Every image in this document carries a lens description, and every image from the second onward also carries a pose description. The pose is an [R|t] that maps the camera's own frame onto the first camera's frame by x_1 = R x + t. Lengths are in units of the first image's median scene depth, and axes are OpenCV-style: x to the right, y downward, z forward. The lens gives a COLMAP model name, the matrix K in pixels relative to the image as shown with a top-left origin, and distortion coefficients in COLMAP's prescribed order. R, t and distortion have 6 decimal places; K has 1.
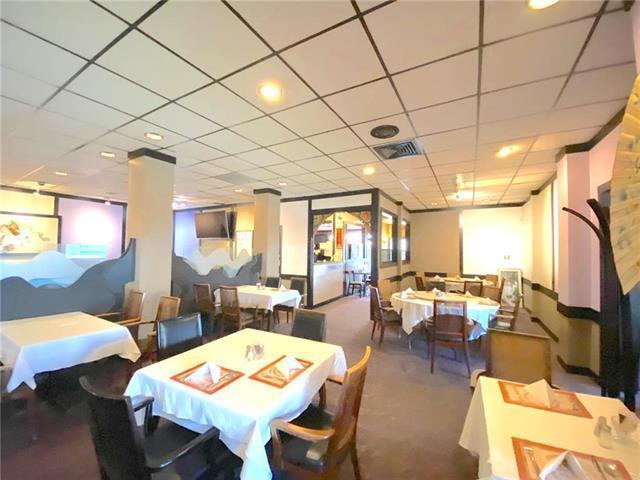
lens RADIAL K [[259.9, 0, 321.8], [0, 259.9, 243.4], [0, 0, 1]] dist [0.016657, -0.019060]
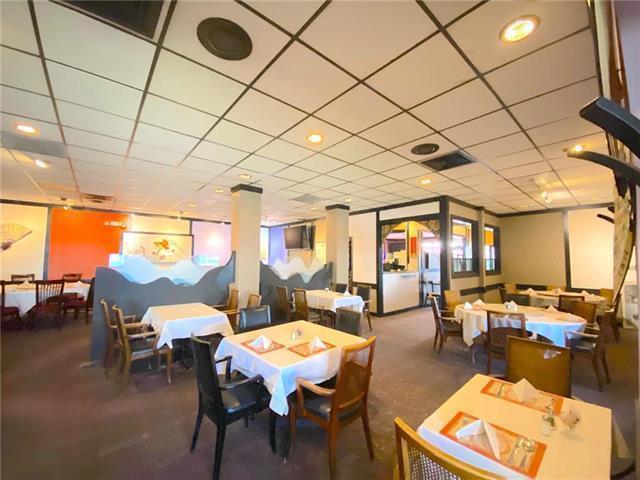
lens RADIAL K [[259.6, 0, 319.4], [0, 259.6, 241.8], [0, 0, 1]] dist [0.021777, -0.019785]
pose [[0.939980, -0.024610, -0.340340, 0.104961], [0.010699, 0.999031, -0.042690, -0.002412], [0.341061, 0.036486, 0.939333, -0.081420]]
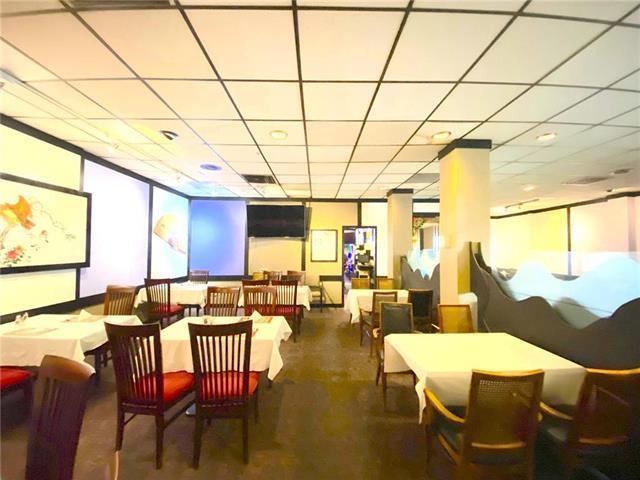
lens RADIAL K [[259.6, 0, 319.4], [0, 259.6, 241.8], [0, 0, 1]] dist [0.021777, -0.019785]
pose [[0.871267, 0.006910, 0.490760, -1.024415], [-0.006802, 0.999975, -0.002006, -0.008415], [-0.490762, -0.001591, 0.871292, 0.349438]]
